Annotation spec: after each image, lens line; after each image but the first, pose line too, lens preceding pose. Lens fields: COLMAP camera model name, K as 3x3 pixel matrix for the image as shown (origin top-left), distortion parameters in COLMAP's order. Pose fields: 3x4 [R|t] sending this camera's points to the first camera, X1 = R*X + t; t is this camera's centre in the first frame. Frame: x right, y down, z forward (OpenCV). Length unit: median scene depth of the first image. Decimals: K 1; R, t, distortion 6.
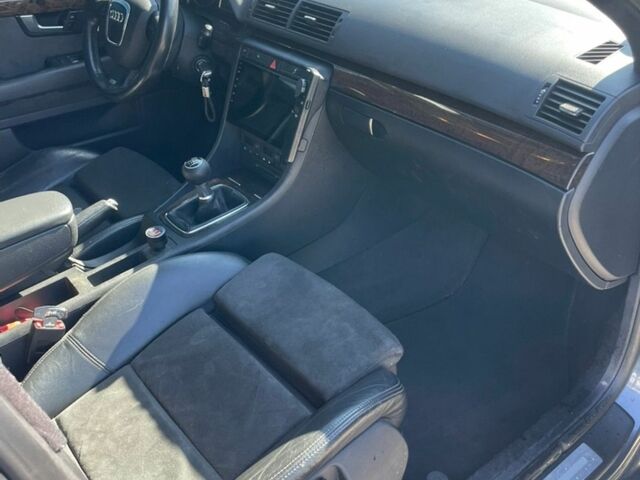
lens RADIAL K [[663.9, 0, 319.4], [0, 663.9, 248.2], [0, 0, 1]] dist [0.130450, -0.247697]
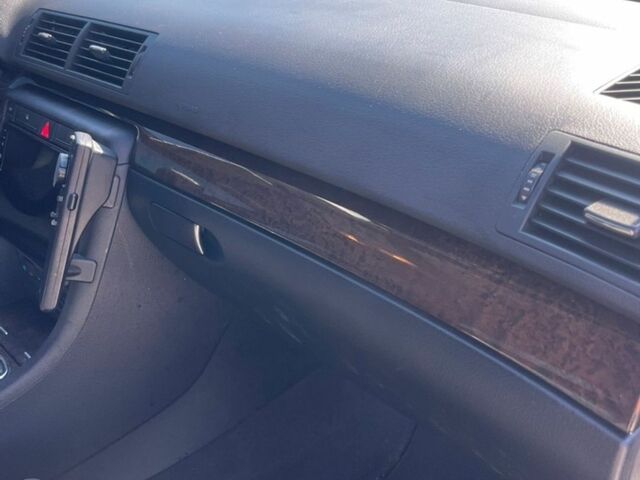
lens RADIAL K [[663.9, 0, 319.4], [0, 663.9, 248.2], [0, 0, 1]] dist [0.130450, -0.247697]
pose [[0.995866, -0.038404, 0.082314, 0.128486], [0.046561, 0.993939, -0.099584, -0.118712], [-0.077990, 0.103005, 0.991619, 0.474471]]
